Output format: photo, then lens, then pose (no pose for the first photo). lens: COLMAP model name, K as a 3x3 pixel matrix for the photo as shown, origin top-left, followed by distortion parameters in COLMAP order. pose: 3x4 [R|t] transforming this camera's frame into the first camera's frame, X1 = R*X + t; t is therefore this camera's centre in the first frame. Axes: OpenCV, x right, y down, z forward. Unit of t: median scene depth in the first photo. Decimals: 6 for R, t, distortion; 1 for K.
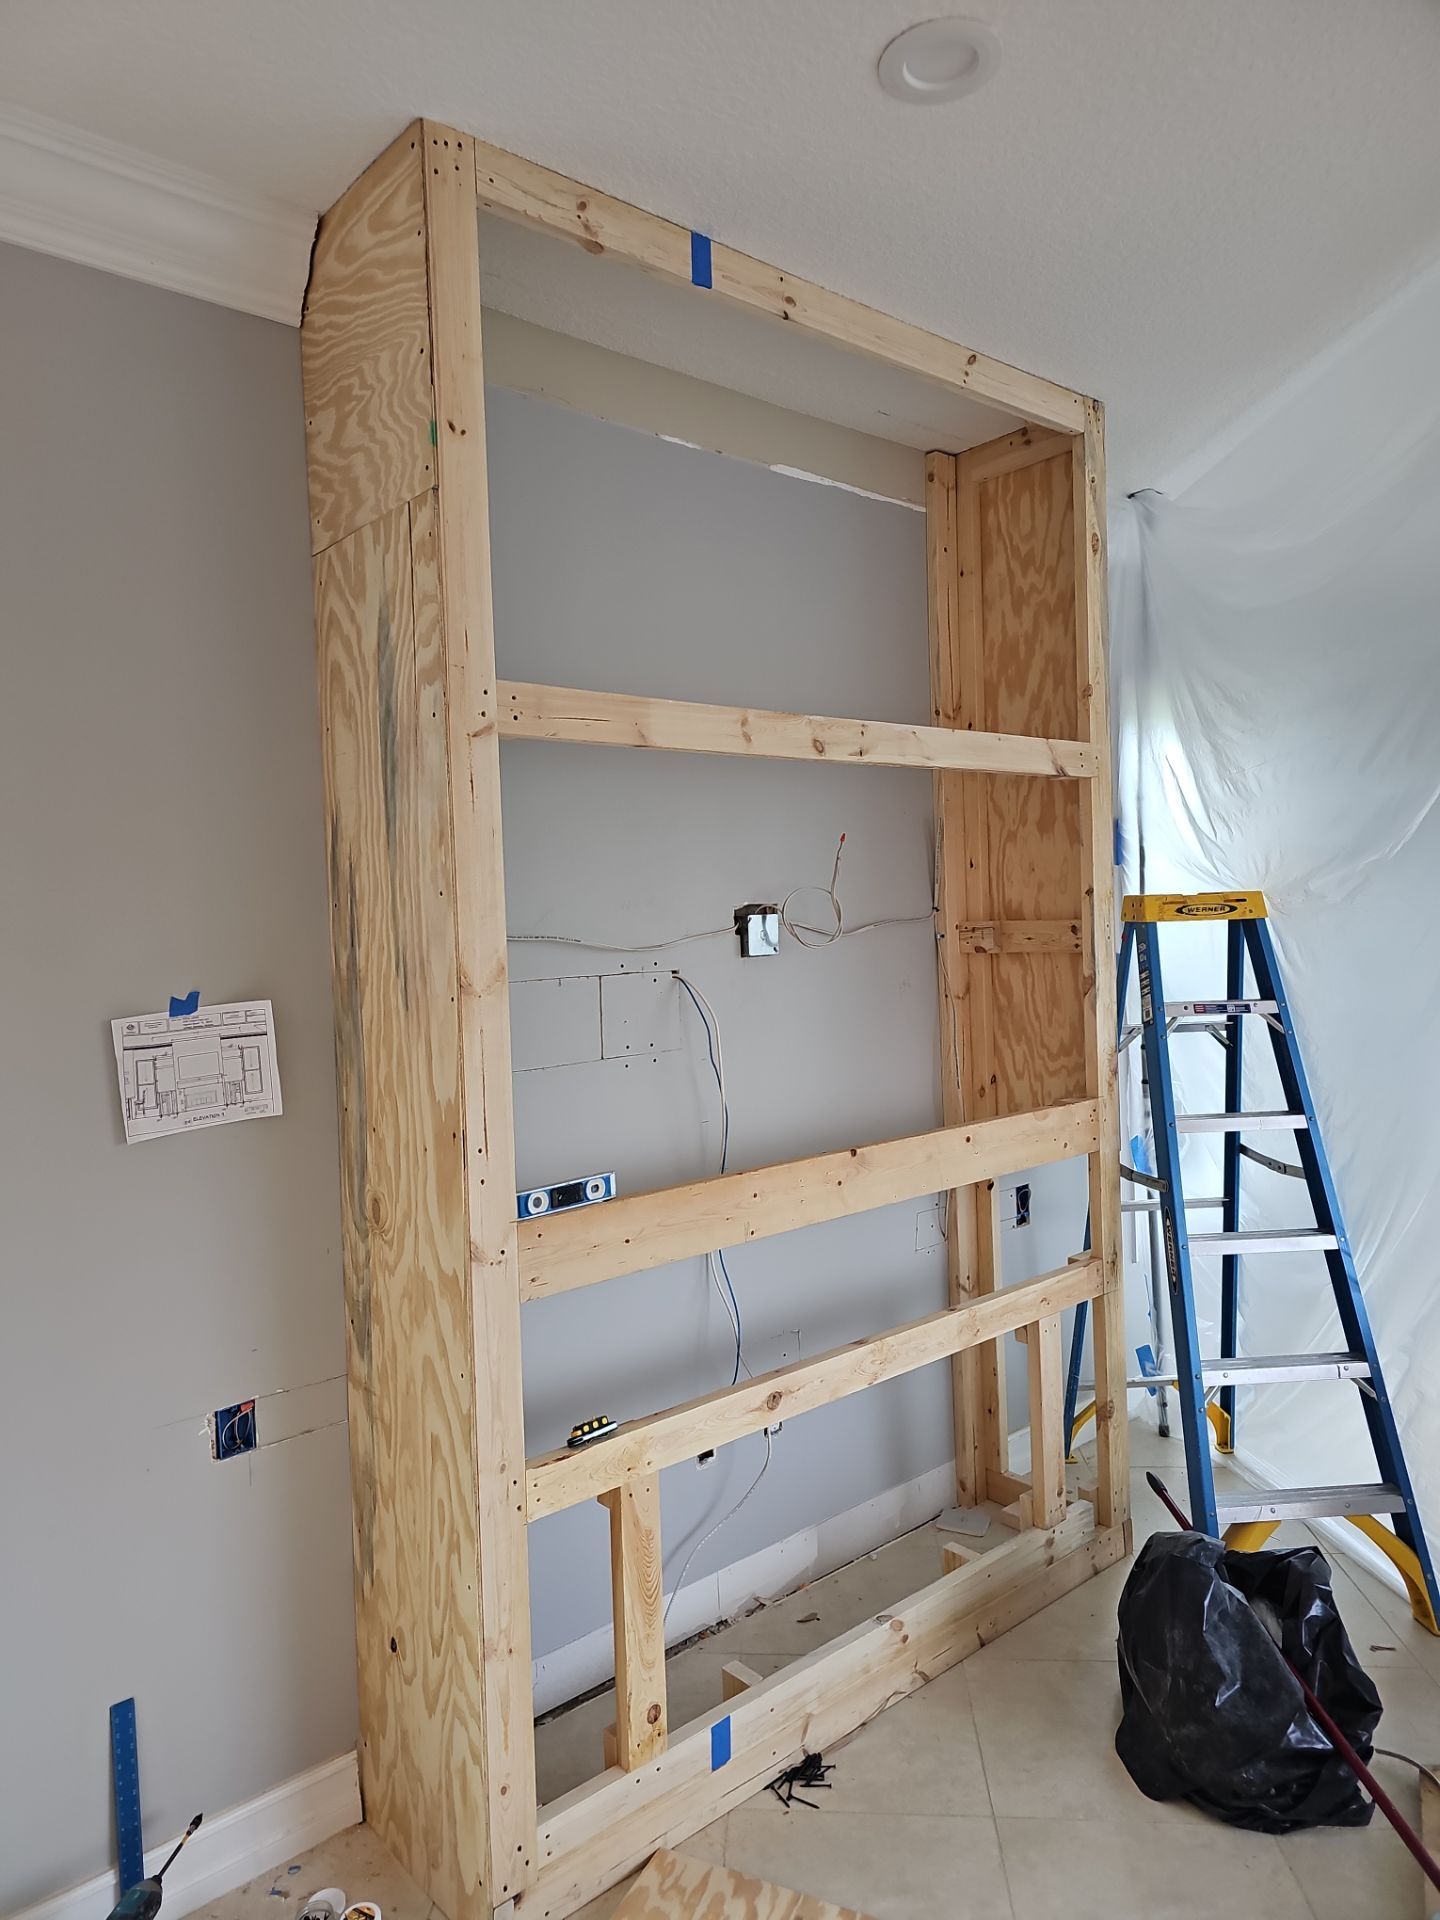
lens RADIAL K [[1254.7, 0, 712.5], [0, 1254.7, 948.4], [0, 0, 1]] dist [0.058071, -0.044383]
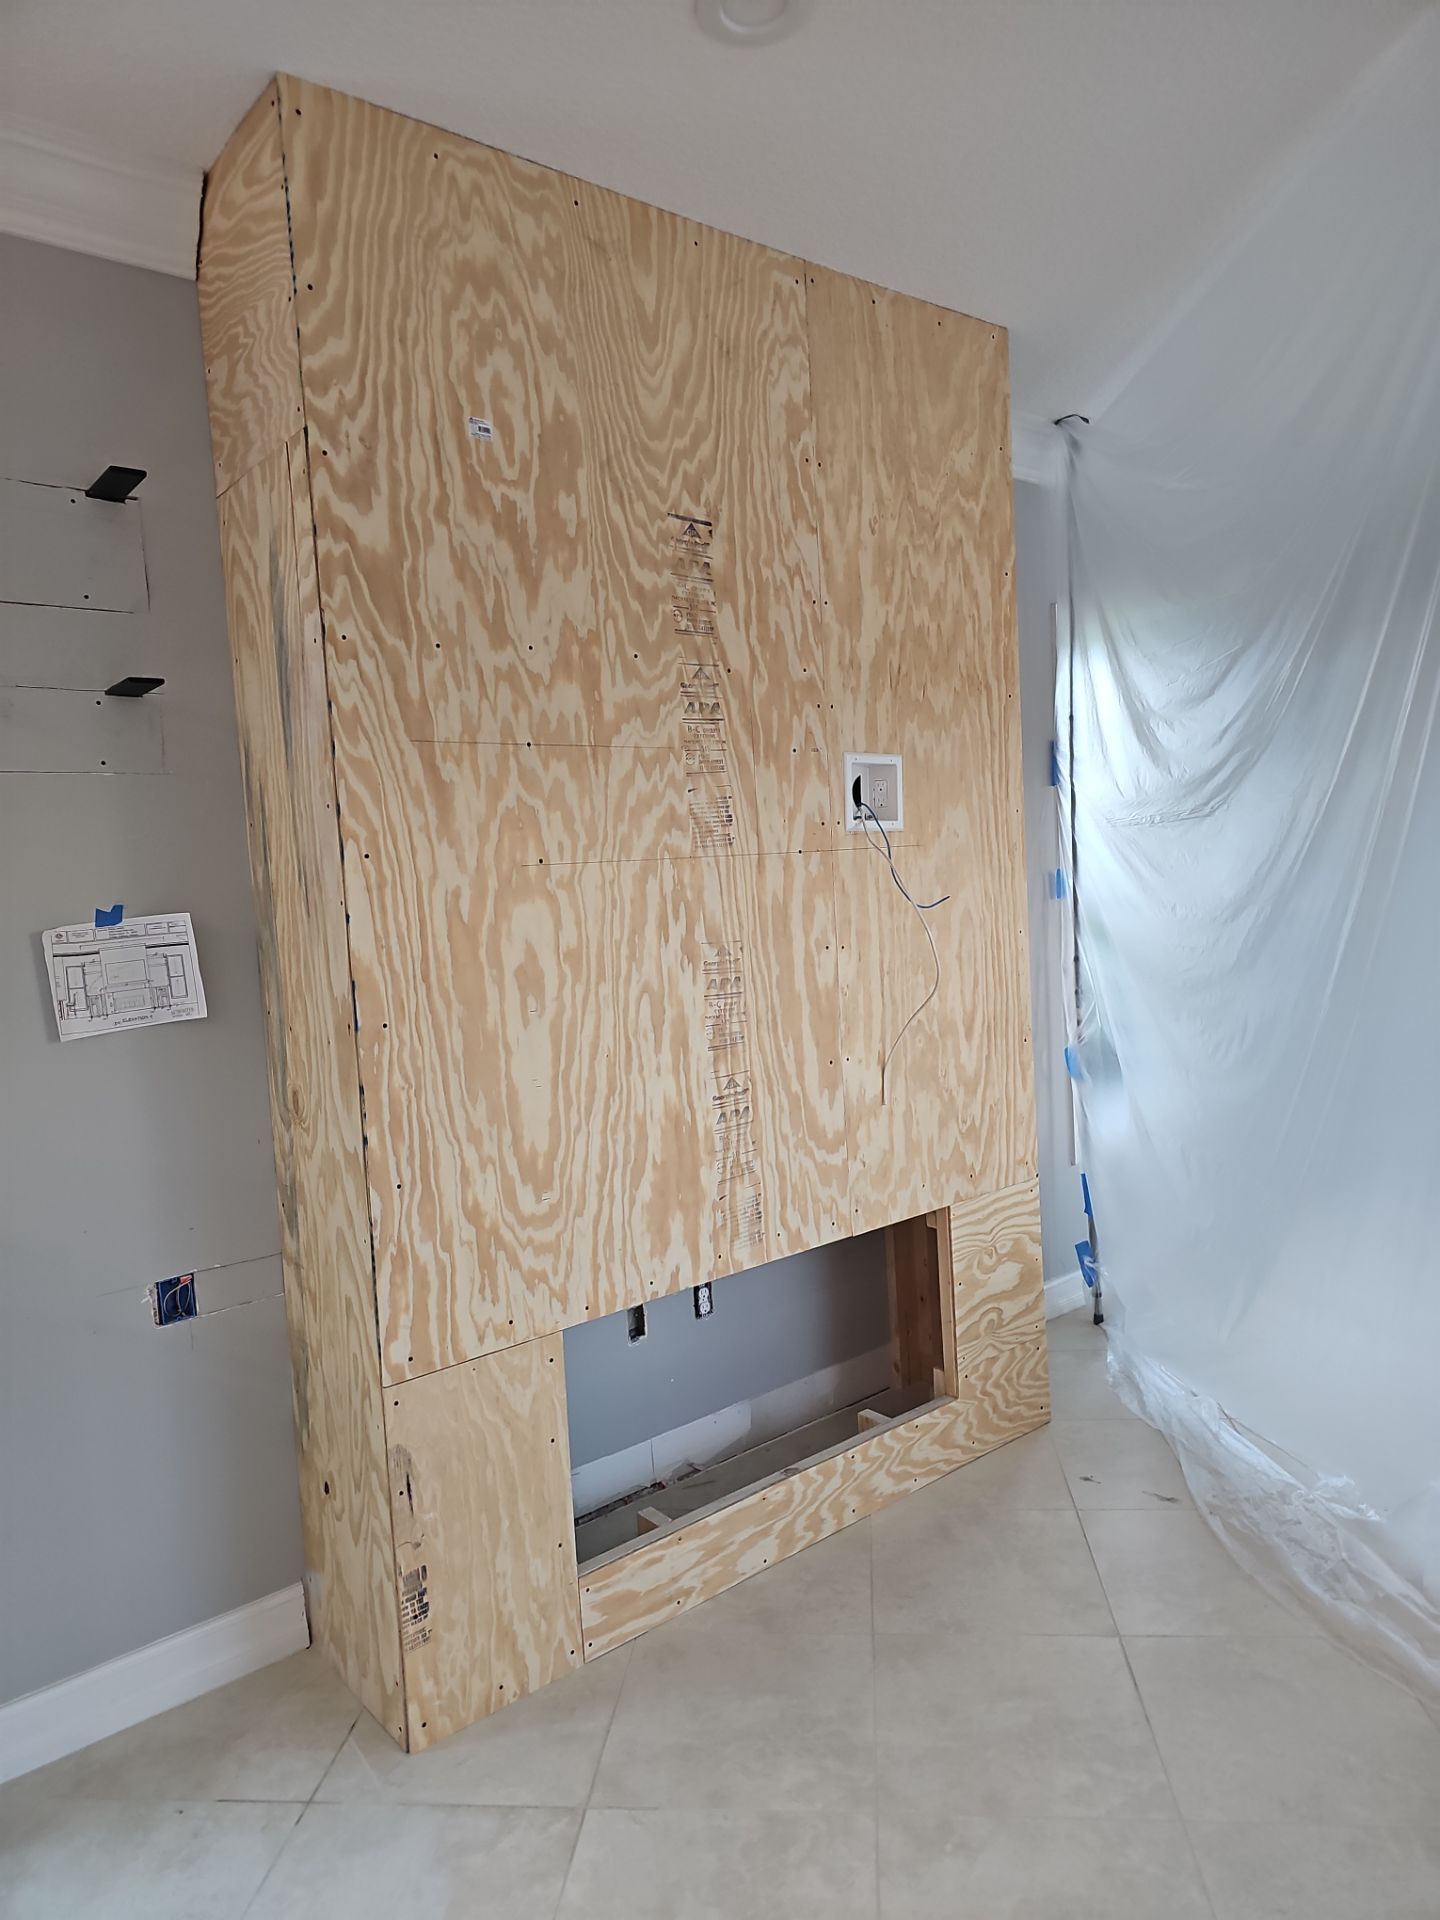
lens RADIAL K [[1254.7, 0, 733.7], [0, 1254.7, 956.4], [0, 0, 1]] dist [0.058071, -0.044383]
pose [[0.999541, -0.021157, -0.021662, 0.142129], [0.022095, 0.998786, 0.044038, 0.041682], [0.020704, -0.044496, 0.998795, -0.084767]]
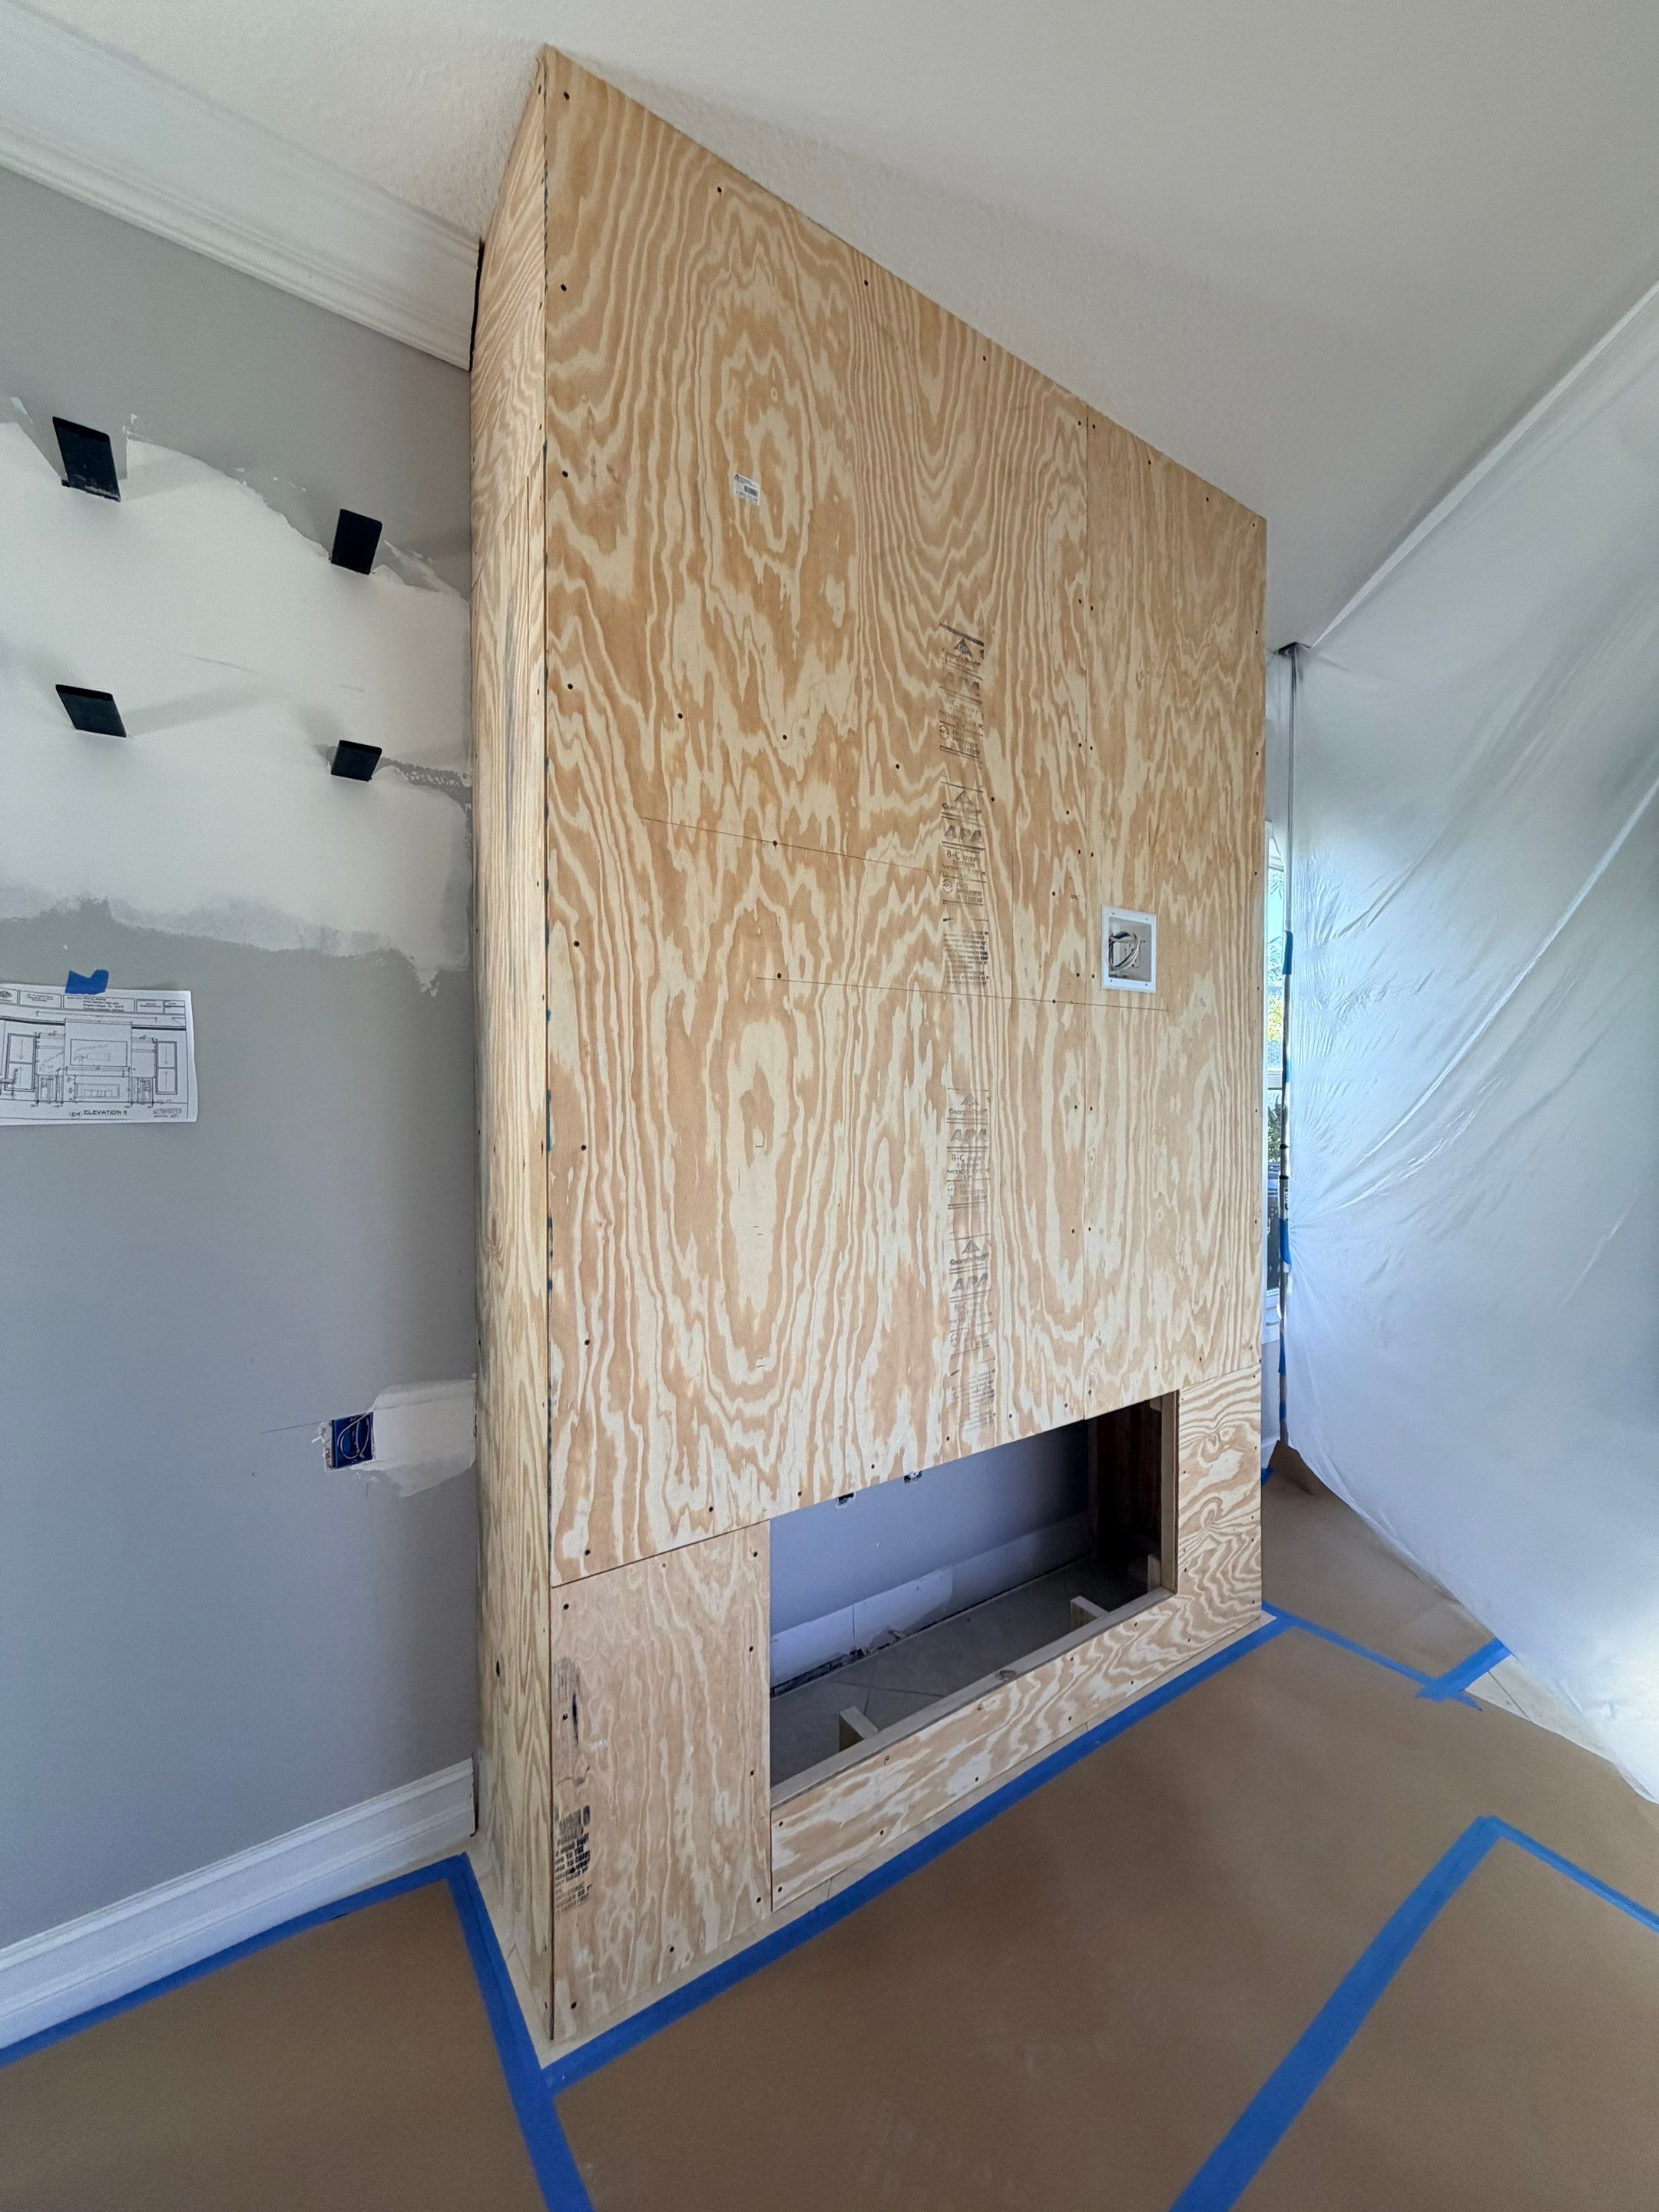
lens RADIAL K [[879.9, 0, 827.5], [0, 879.9, 1099.1], [0, 0, 1]] dist [-0.003445, 0.001254]
pose [[0.992954, 0.034619, -0.113331, 0.068000], [-0.036216, 0.999271, -0.012063, 0.103602], [0.112831, 0.016082, 0.993484, 0.346478]]
